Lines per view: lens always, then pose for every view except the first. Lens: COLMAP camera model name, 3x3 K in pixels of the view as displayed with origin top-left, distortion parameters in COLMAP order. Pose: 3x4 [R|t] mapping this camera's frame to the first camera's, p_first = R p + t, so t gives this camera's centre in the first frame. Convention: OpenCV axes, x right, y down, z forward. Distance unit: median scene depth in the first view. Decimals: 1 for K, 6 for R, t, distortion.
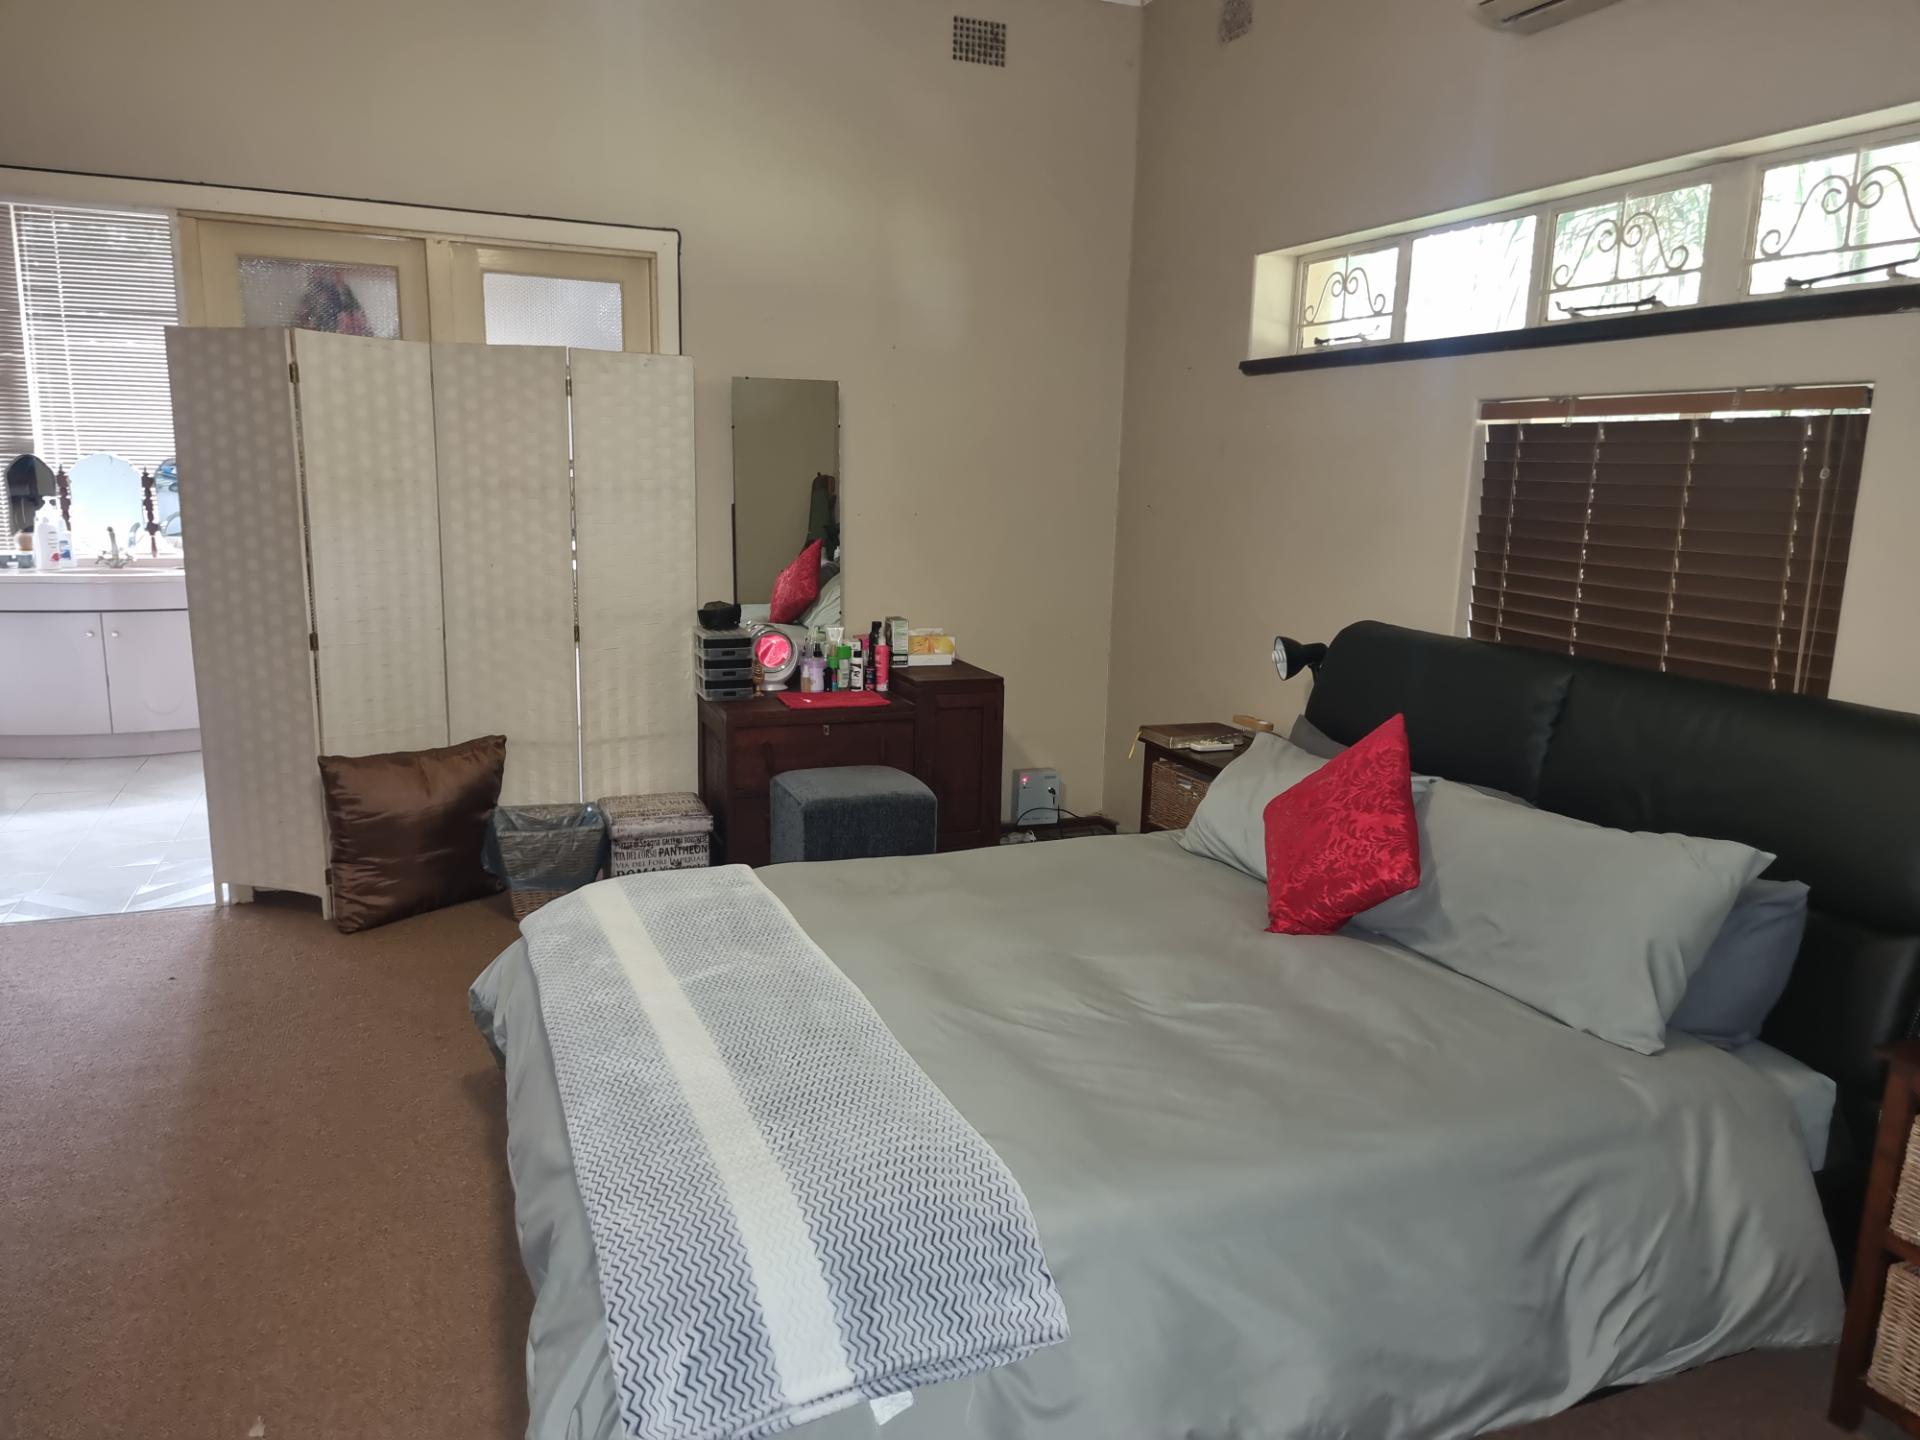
lens RADIAL K [[1346.9, 0, 955.9], [0, 1346.9, 721.6], [0, 0, 1]] dist [0.061593, -0.034627]
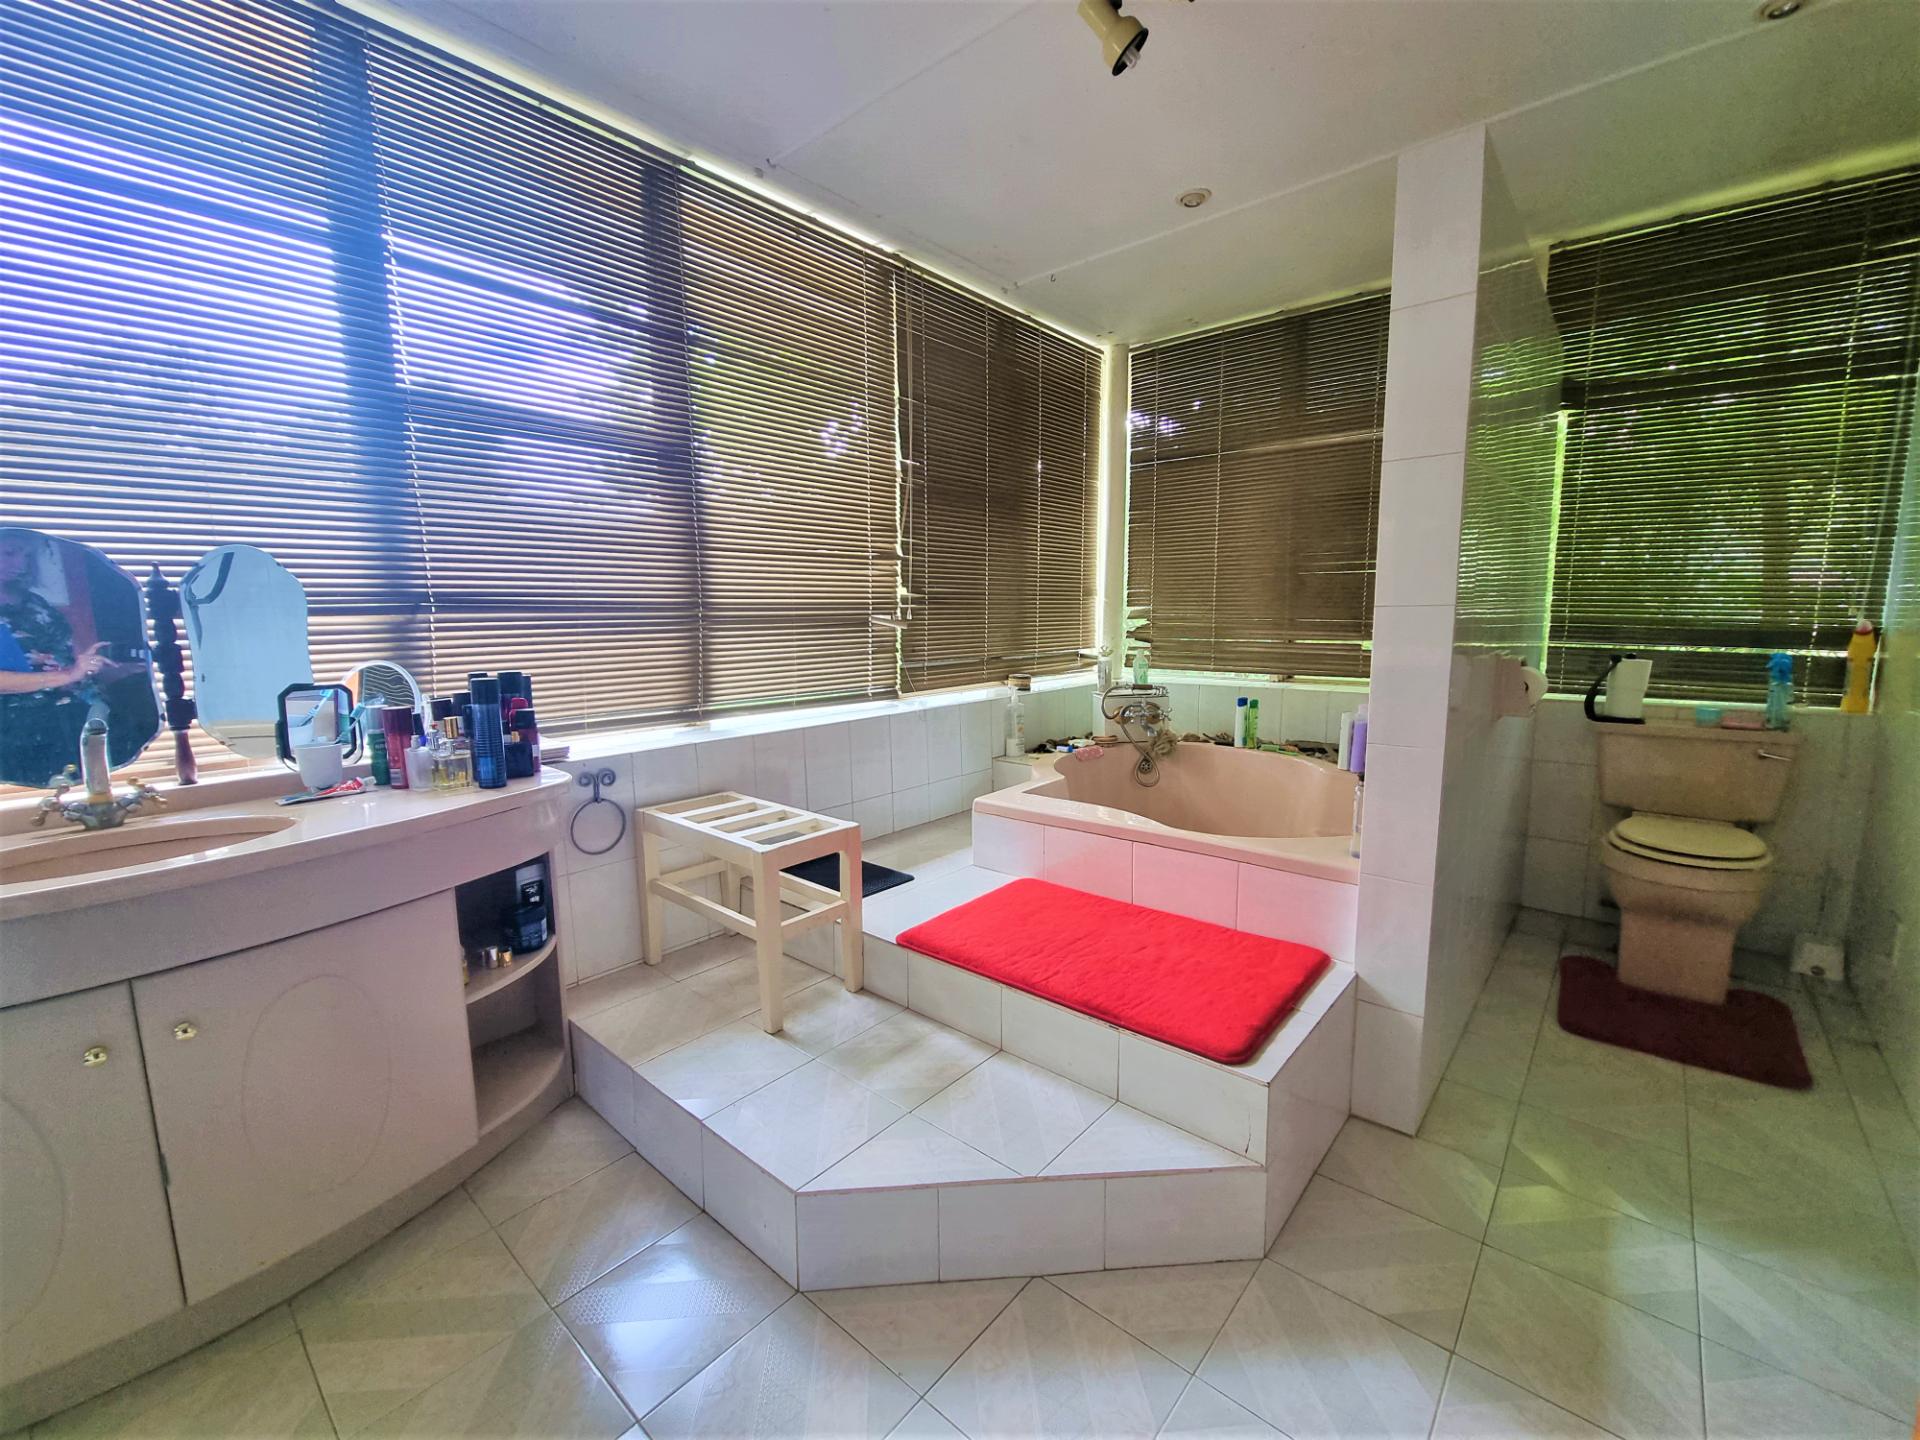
lens RADIAL K [[795.2, 0, 958.3], [0, 795.2, 726.8], [0, 0, 1]] dist [-0.003797, 0.001349]
pose [[0.883323, -0.097161, 0.458586, -0.762864], [0.119416, 0.992649, -0.019706, -0.162726], [-0.453300, 0.072169, 0.888432, 1.057302]]
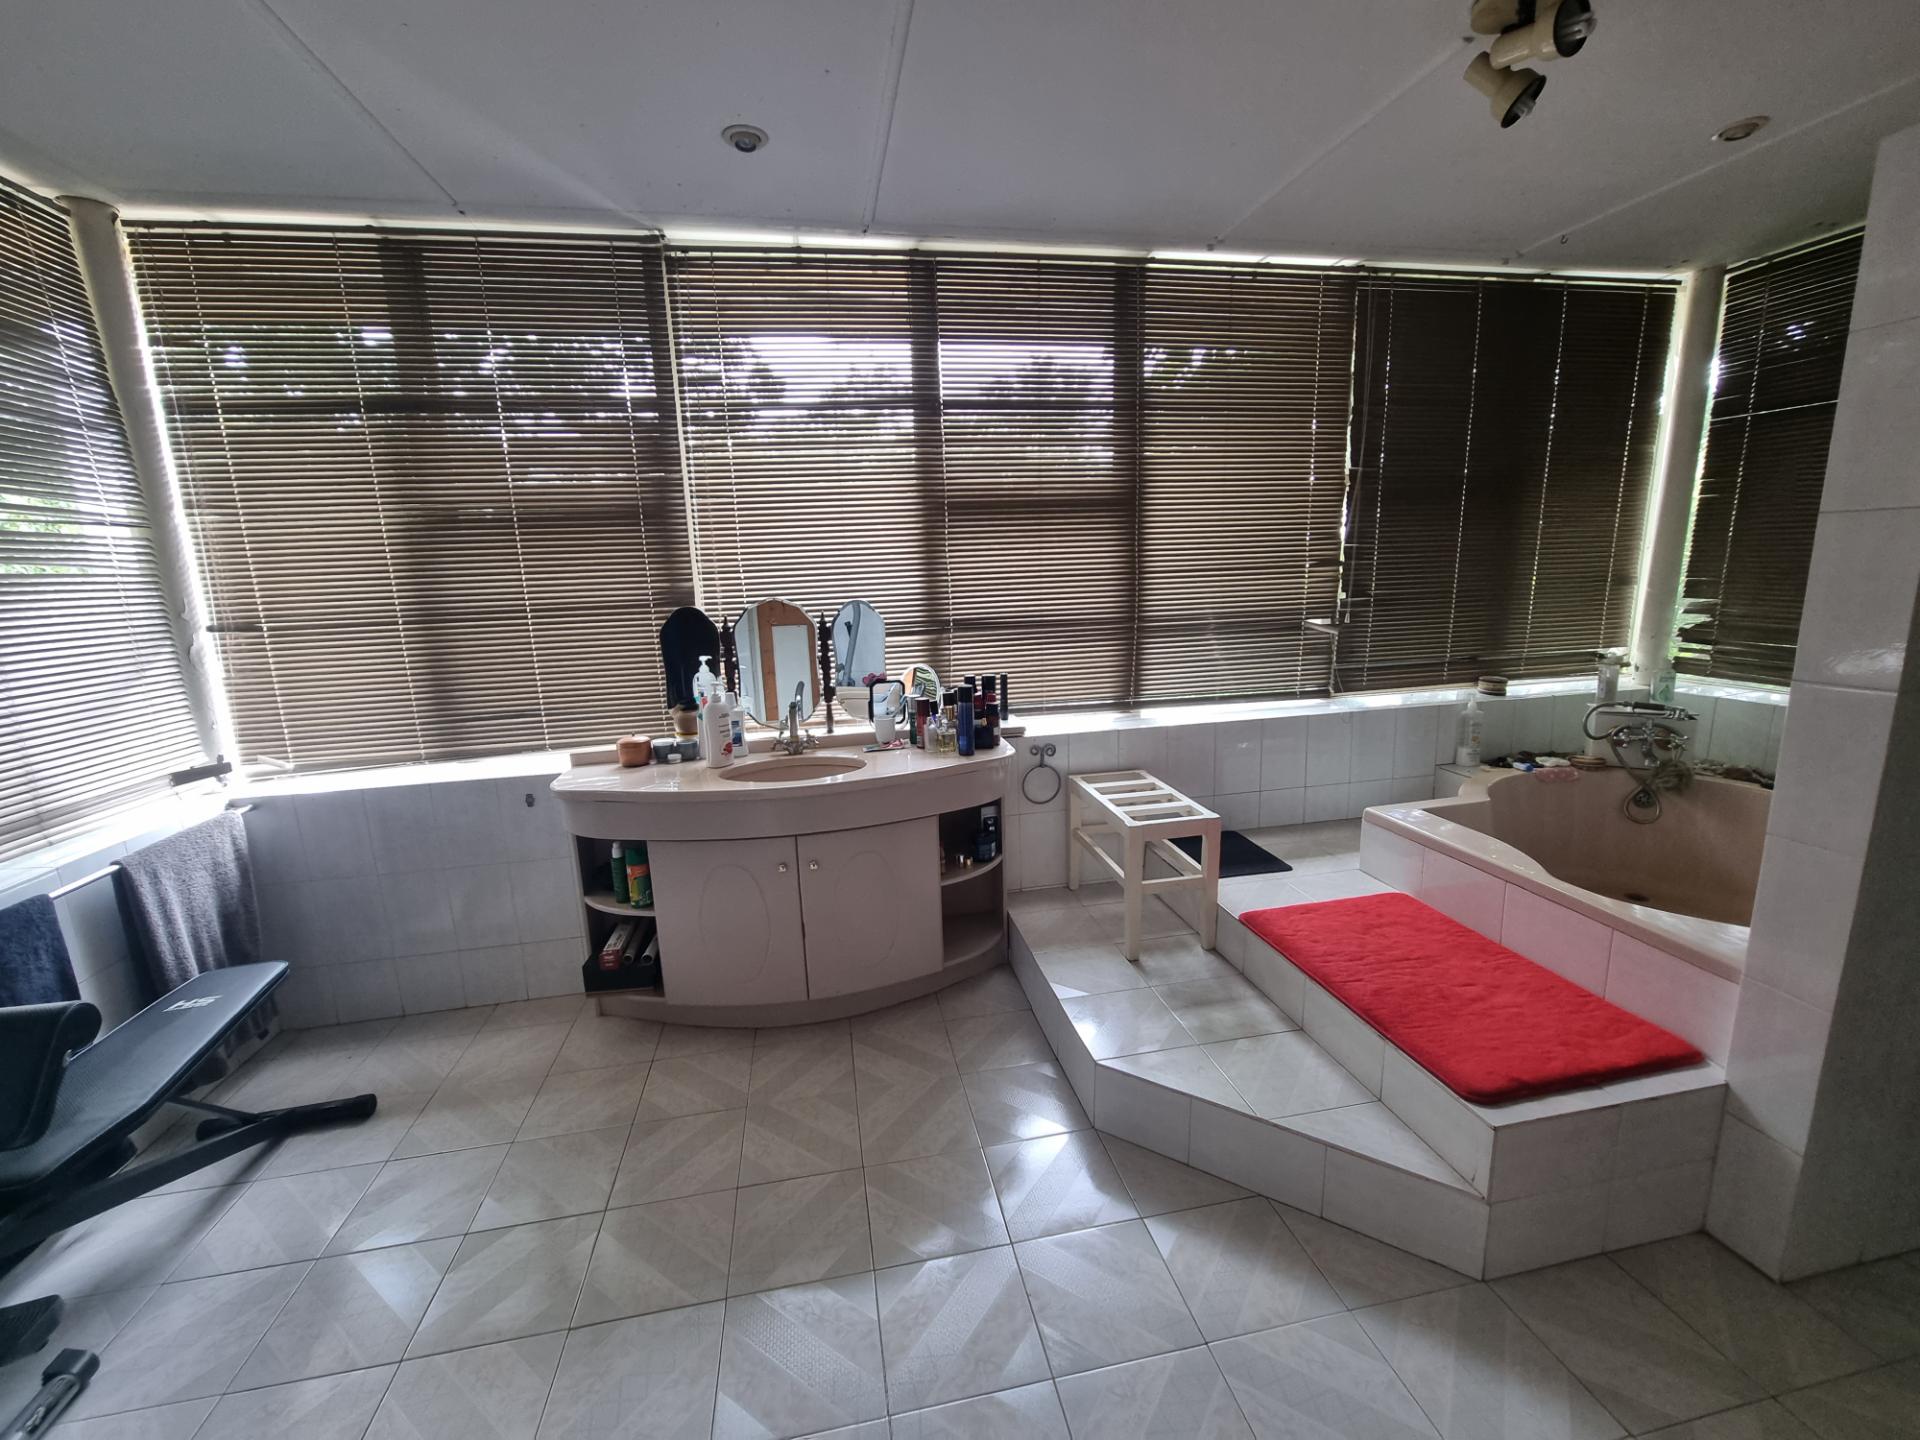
lens RADIAL K [[795.2, 0, 963.6], [0, 795.2, 731.1], [0, 0, 1]] dist [-0.003797, 0.001349]
pose [[0.983084, -0.015192, -0.182523, -0.677064], [0.017746, 0.999766, 0.012370, -0.194625], [0.182292, -0.015400, 0.983124, 0.906619]]
